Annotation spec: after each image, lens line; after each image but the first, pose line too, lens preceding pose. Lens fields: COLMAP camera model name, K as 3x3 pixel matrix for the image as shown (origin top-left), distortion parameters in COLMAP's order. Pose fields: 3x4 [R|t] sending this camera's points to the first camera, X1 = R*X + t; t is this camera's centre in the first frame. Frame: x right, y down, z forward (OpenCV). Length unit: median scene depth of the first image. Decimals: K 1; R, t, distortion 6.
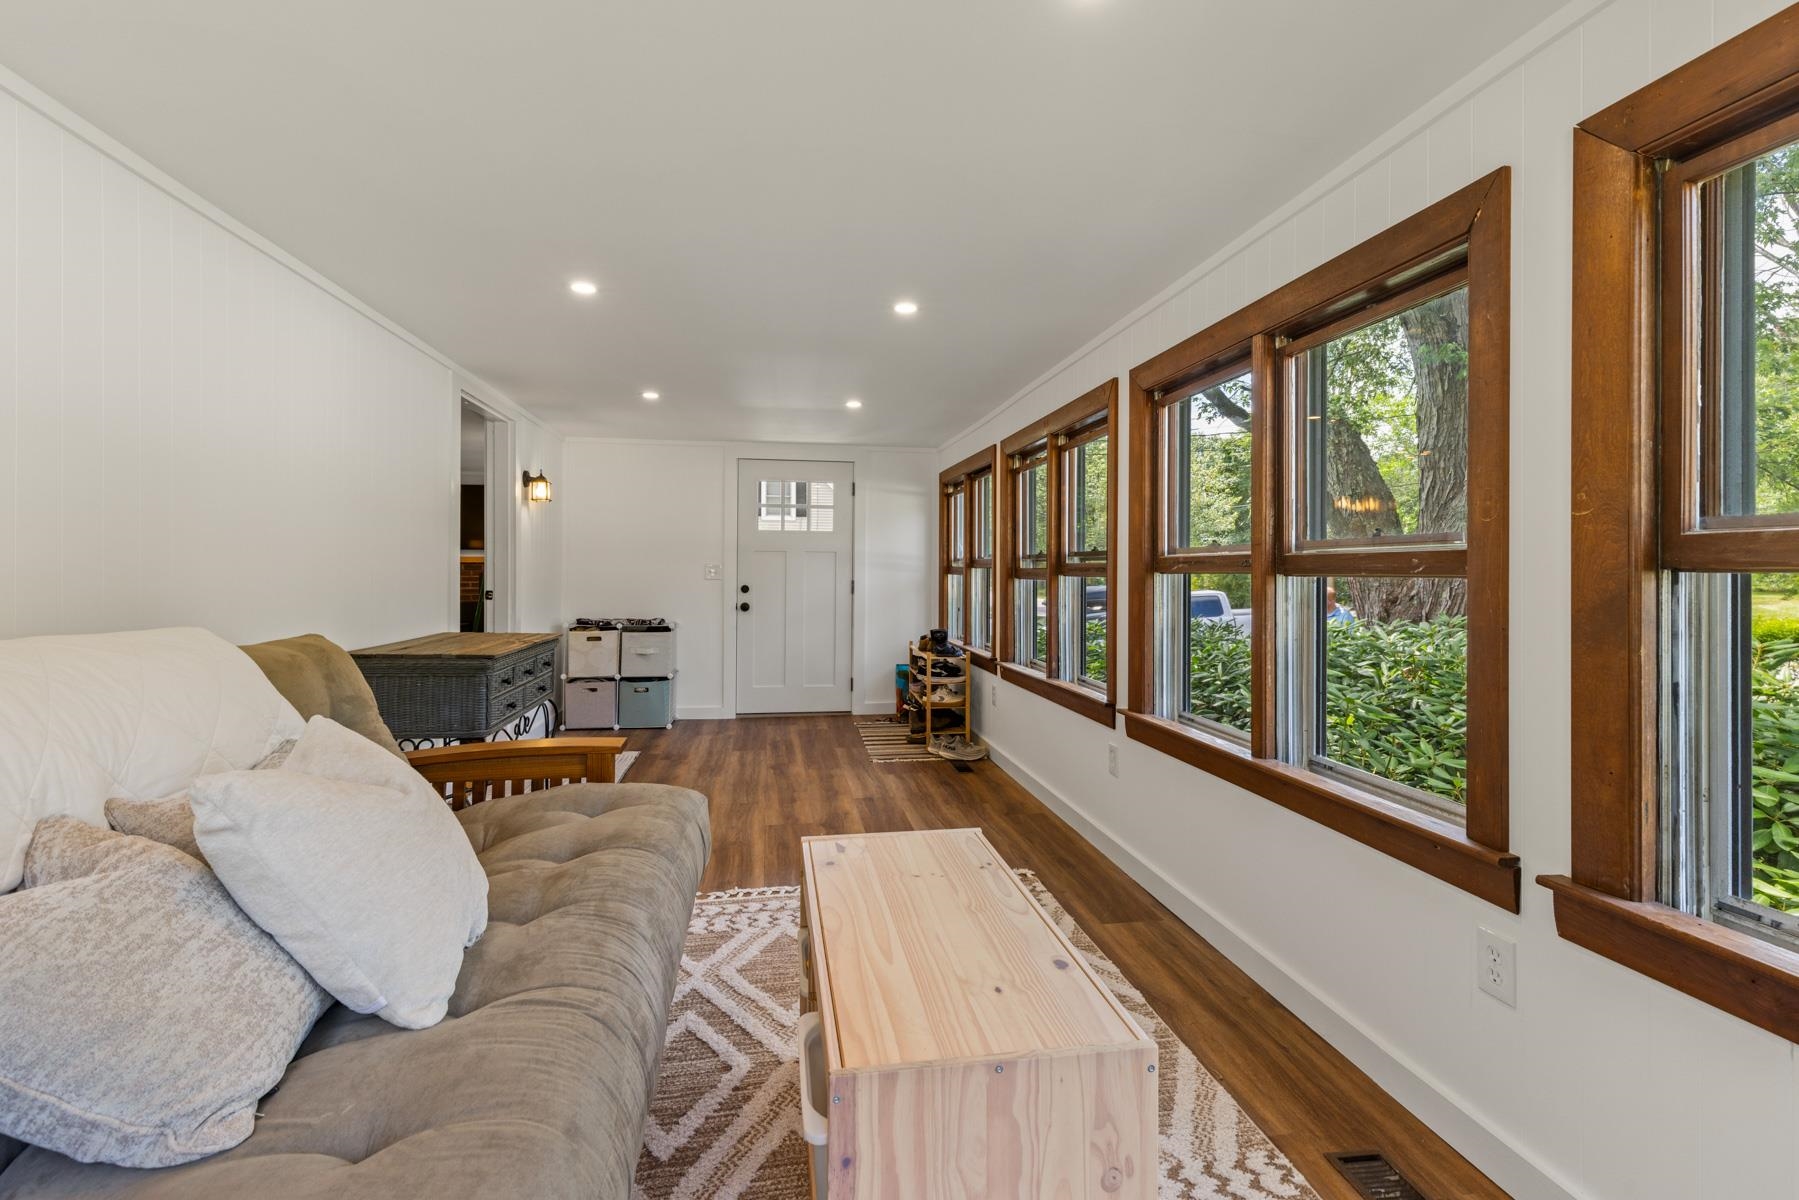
lens RADIAL K [[810.1, 0, 889.4], [0, 810.1, 564.3], [0, 0, 1]] dist [0.002603, -0.000282]
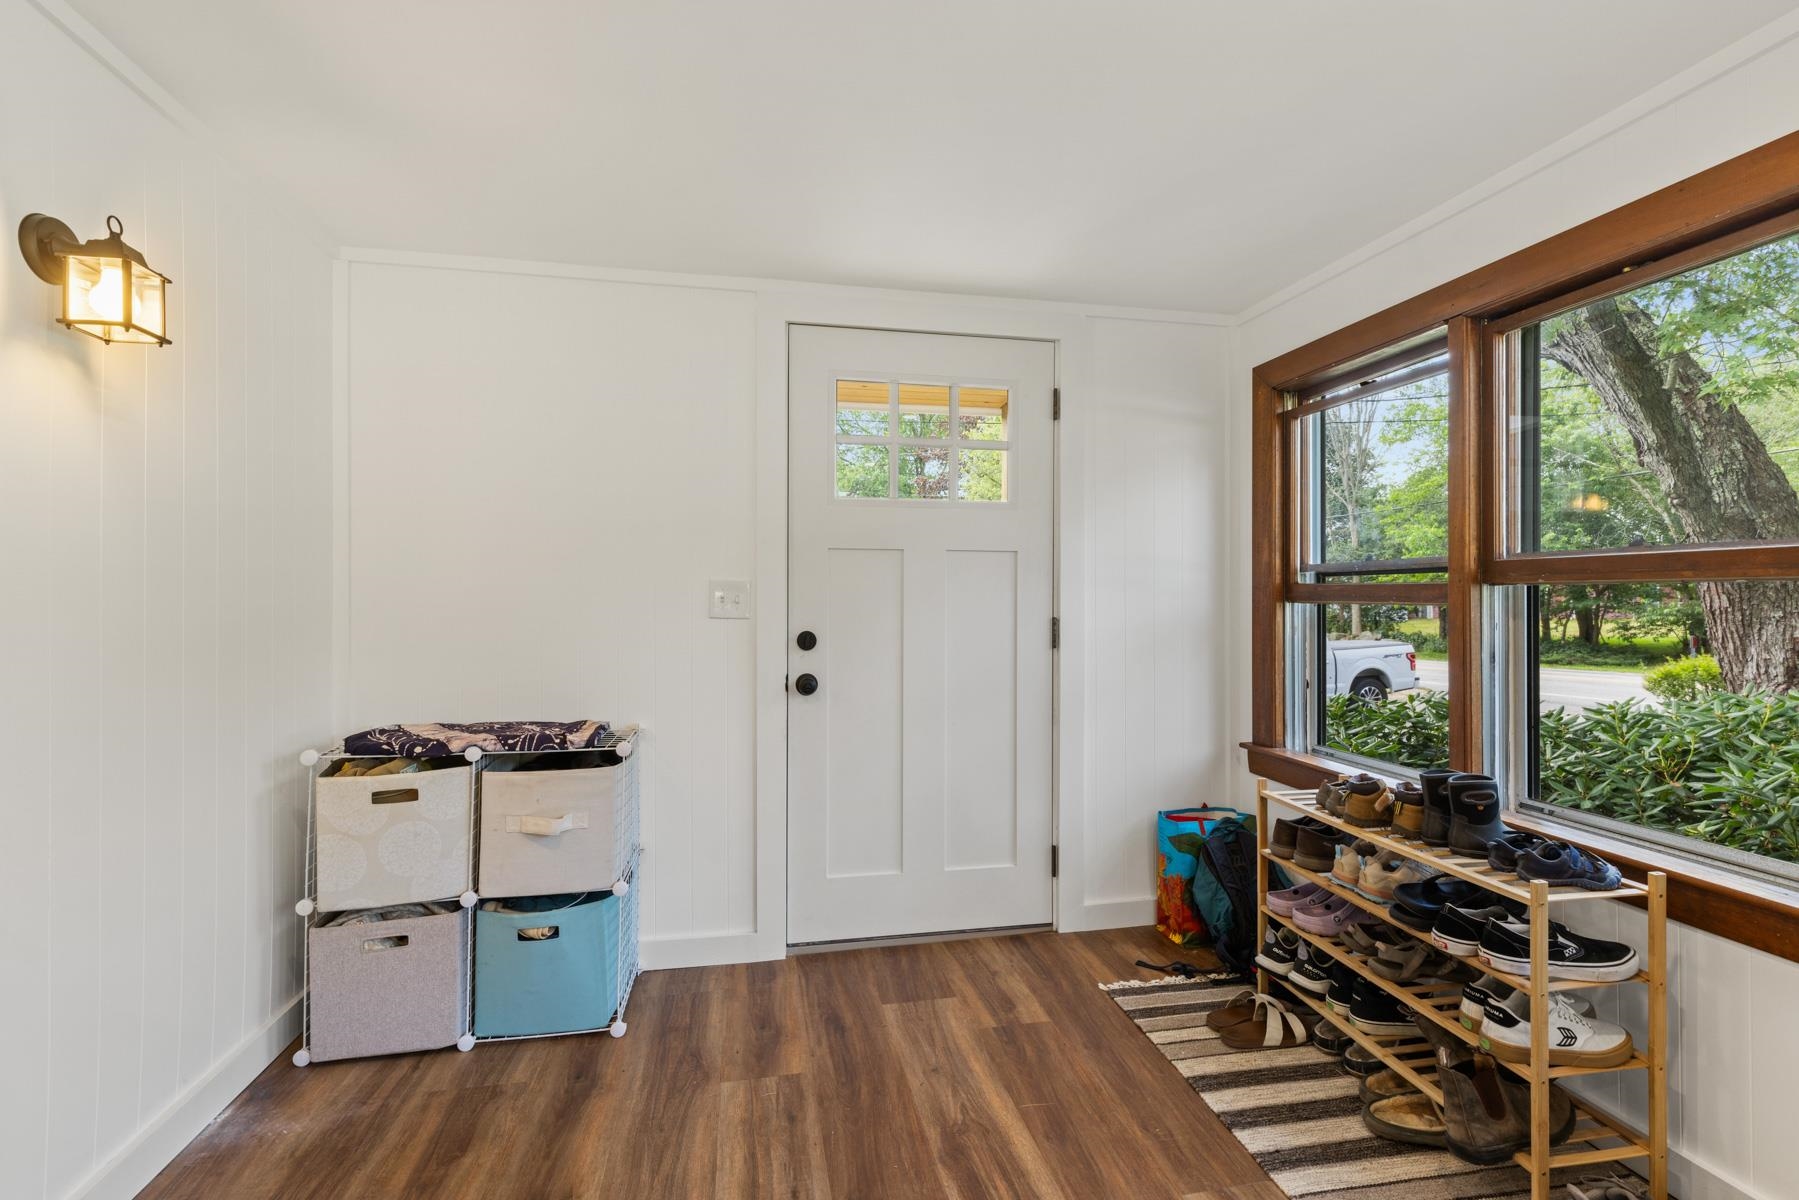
lens RADIAL K [[810.1, 0, 897.7], [0, 810.1, 595.4], [0, 0, 1]] dist [0.002603, -0.000282]
pose [[0.999088, -0.006064, 0.042274, -0.157858], [0.005960, 0.999979, 0.002579, 0.006936], [-0.042288, -0.002325, 0.999103, 0.618055]]
